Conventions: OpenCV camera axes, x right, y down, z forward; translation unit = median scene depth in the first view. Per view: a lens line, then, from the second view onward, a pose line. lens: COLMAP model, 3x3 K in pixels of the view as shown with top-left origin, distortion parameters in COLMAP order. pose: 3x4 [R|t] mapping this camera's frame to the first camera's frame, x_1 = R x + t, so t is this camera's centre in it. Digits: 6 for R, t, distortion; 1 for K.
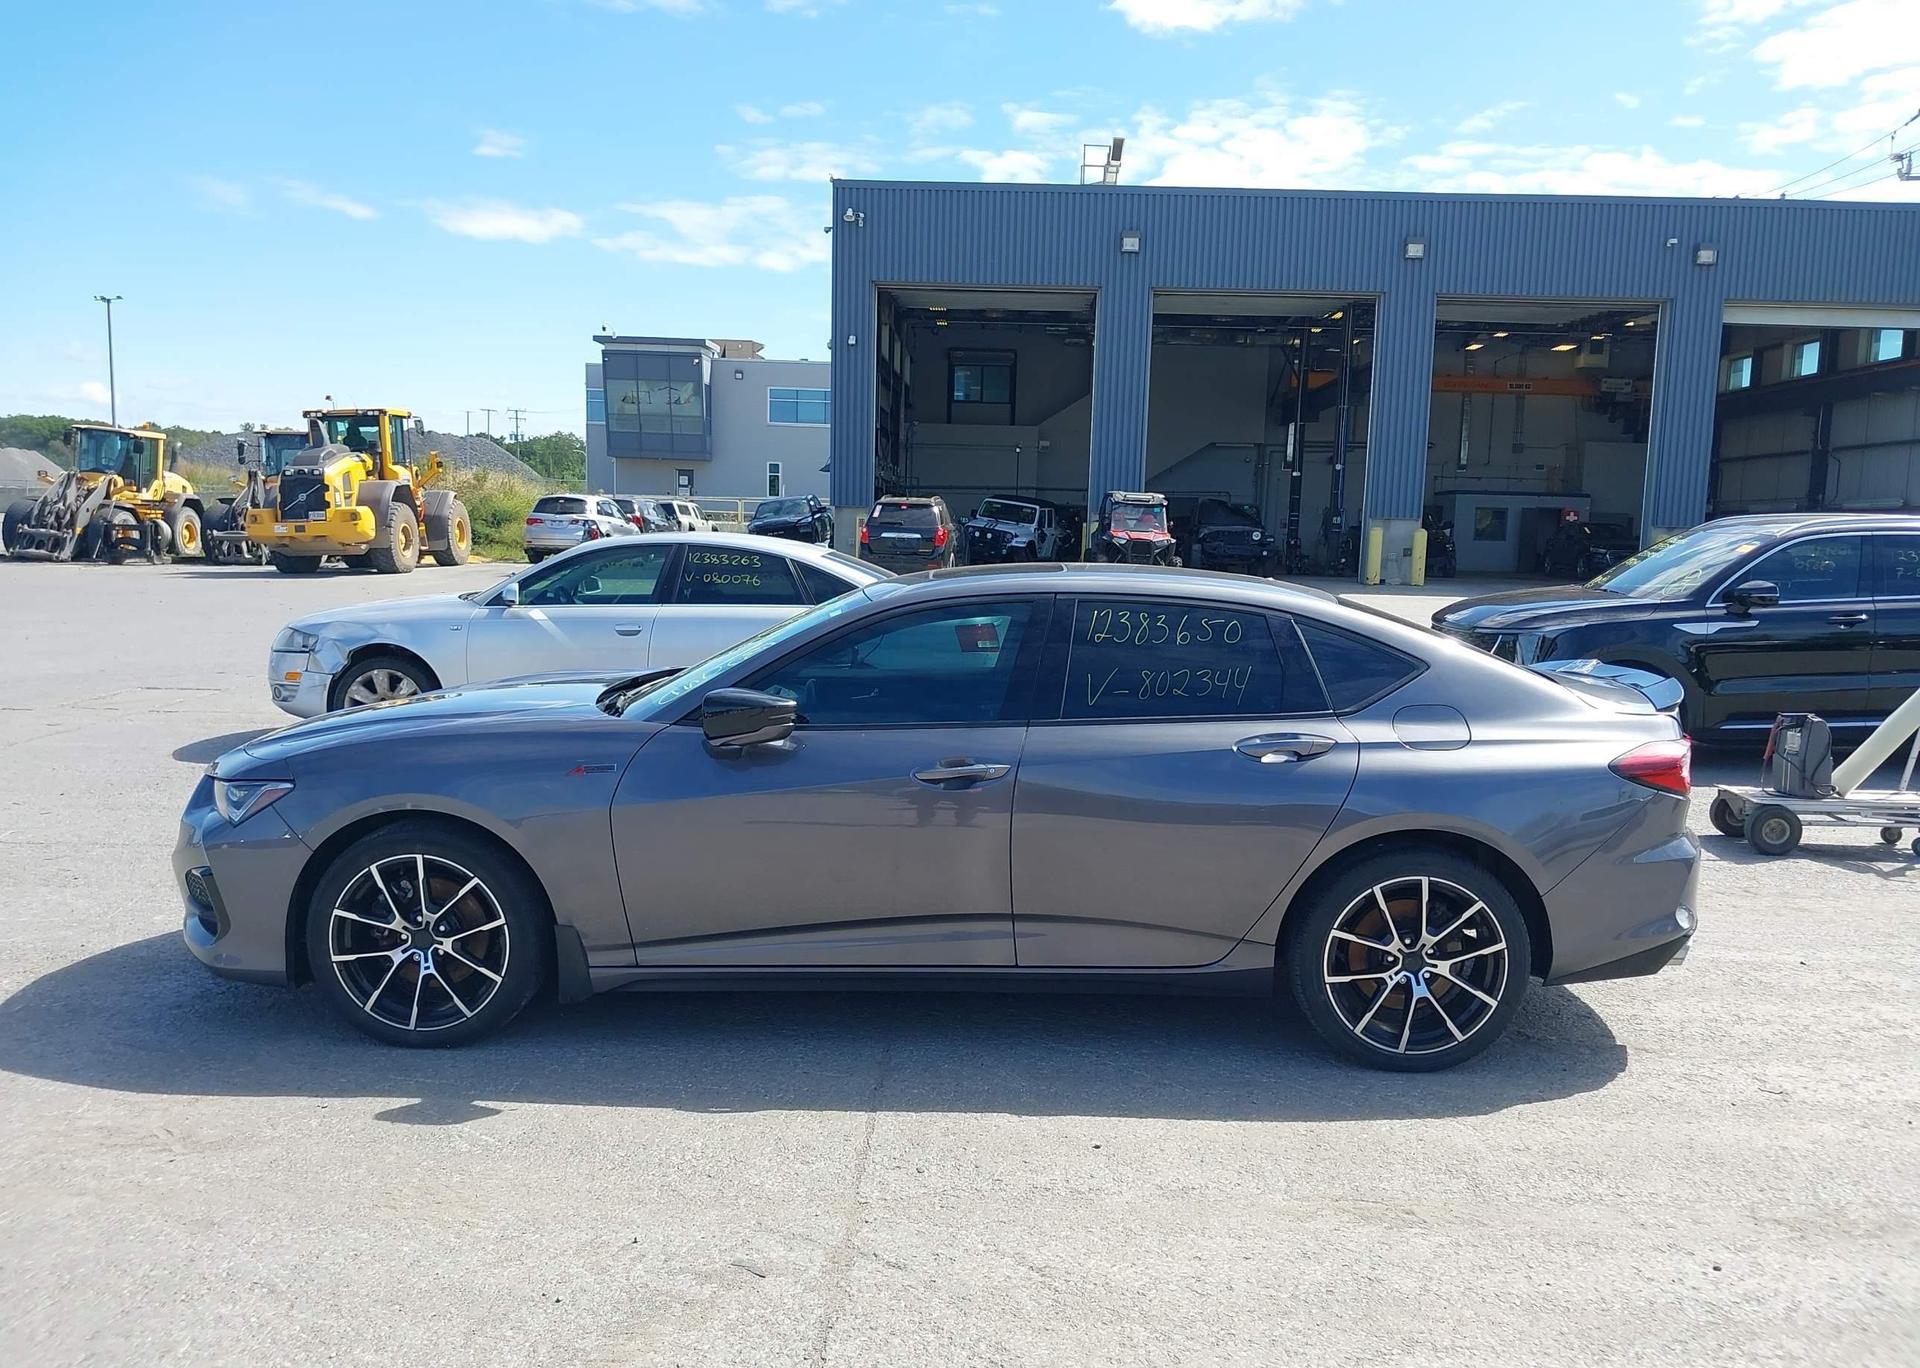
lens RADIAL K [[1516.5, 0, 984.8], [0, 1516.5, 677.3], [0, 0, 1]] dist [0.015538, -0.022915]
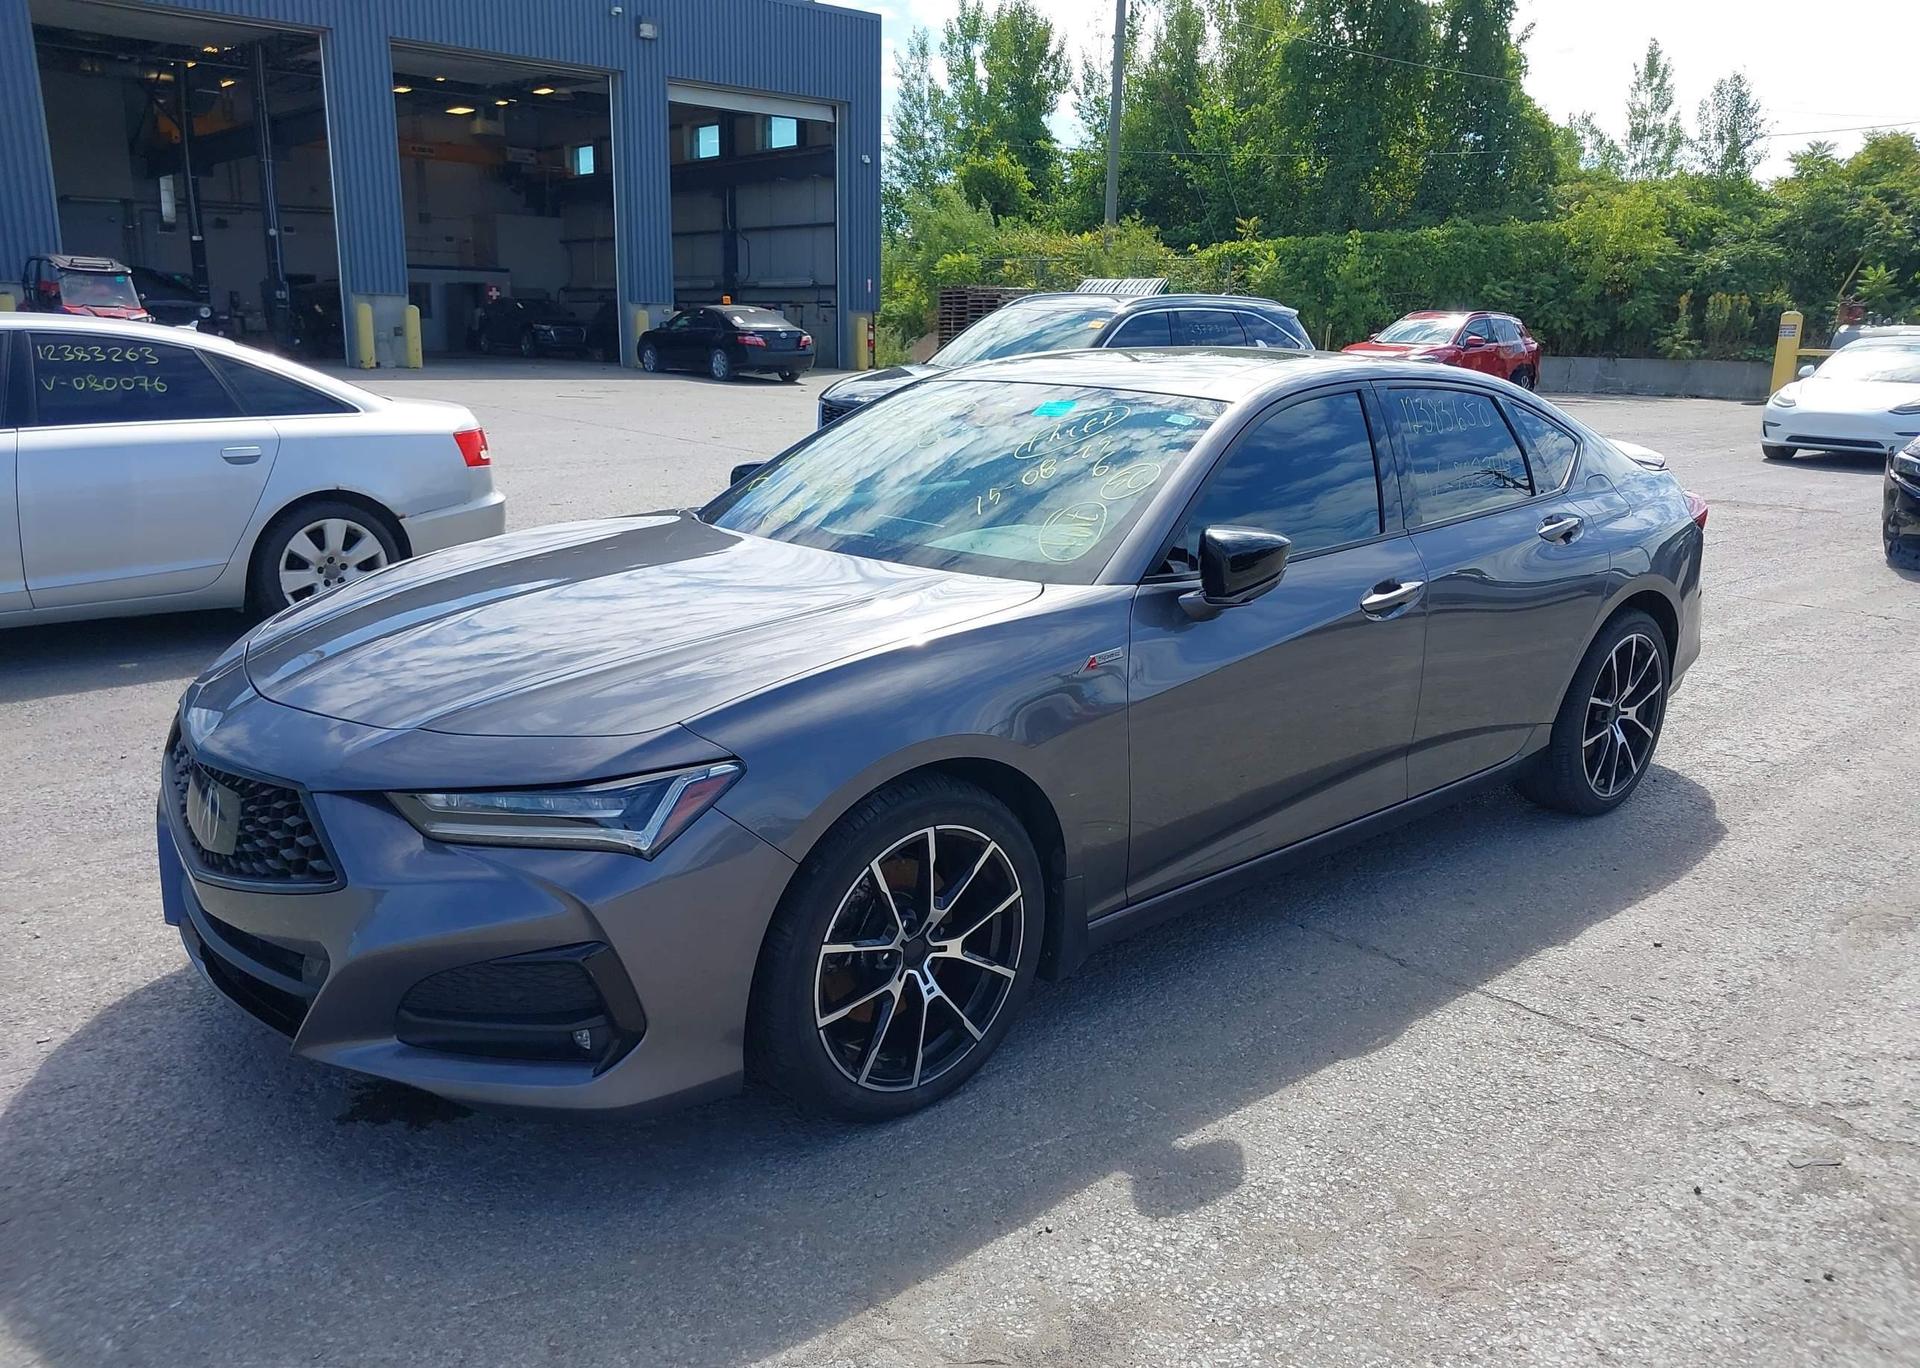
lens RADIAL K [[1516.5, 0, 1002.0], [0, 1516.5, 671.7], [0, 0, 1]] dist [0.015538, -0.022915]
pose [[0.723859, -0.161201, 0.670852, -0.104788], [0.066058, 0.984048, 0.165181, -0.007177], [-0.686778, -0.075253, 0.722961, 0.070257]]
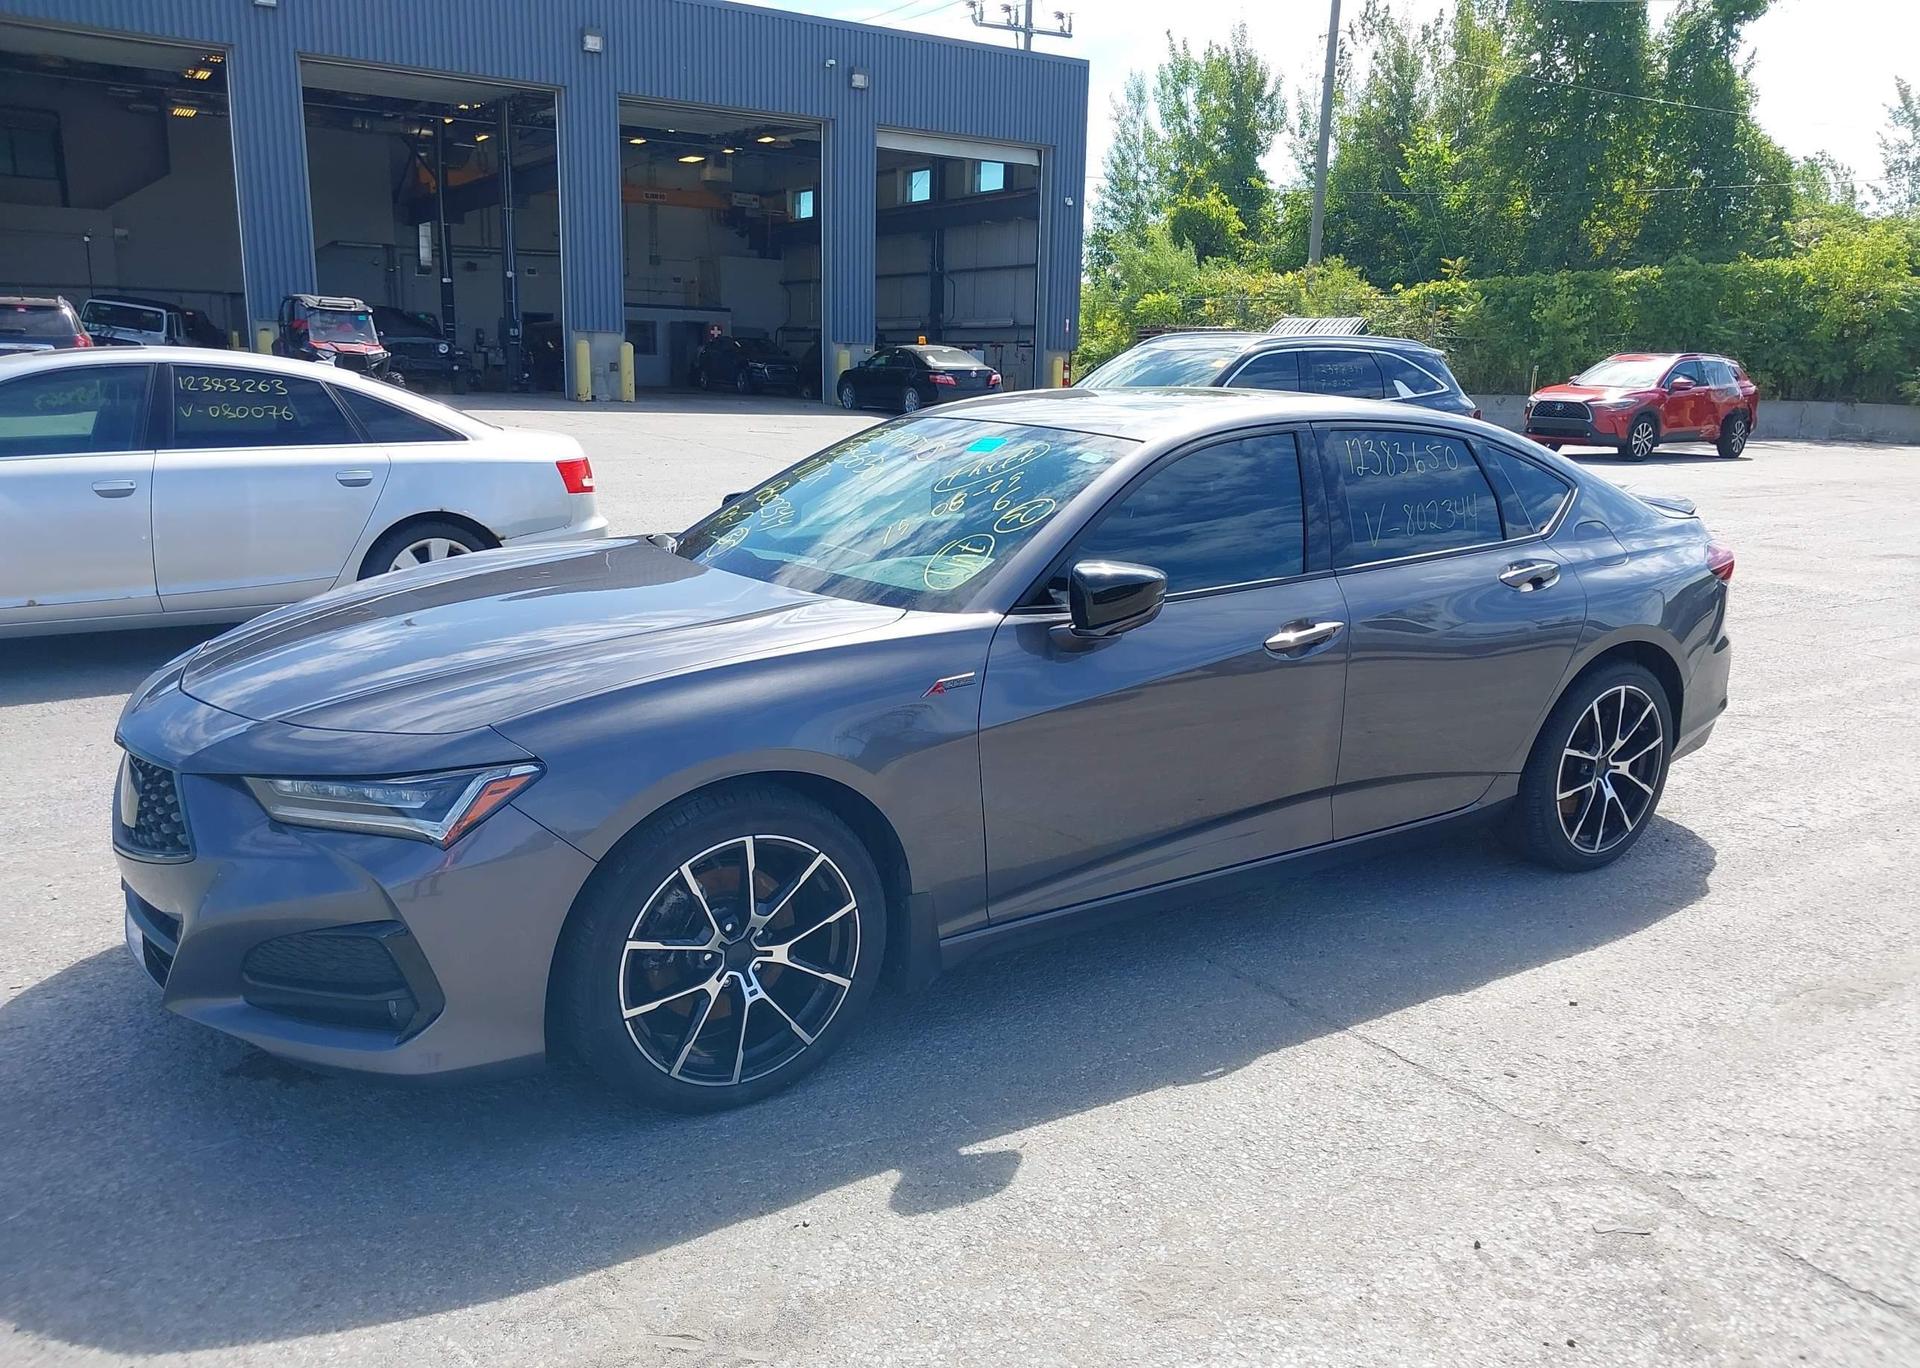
lens RADIAL K [[1516.5, 0, 1000.4], [0, 1516.5, 666.8], [0, 0, 1]] dist [0.015538, -0.022915]
pose [[0.818212, -0.115633, 0.563168, -0.088880], [0.050852, 0.990281, 0.129448, -0.005570], [-0.572664, -0.077278, 0.816140, 0.052129]]
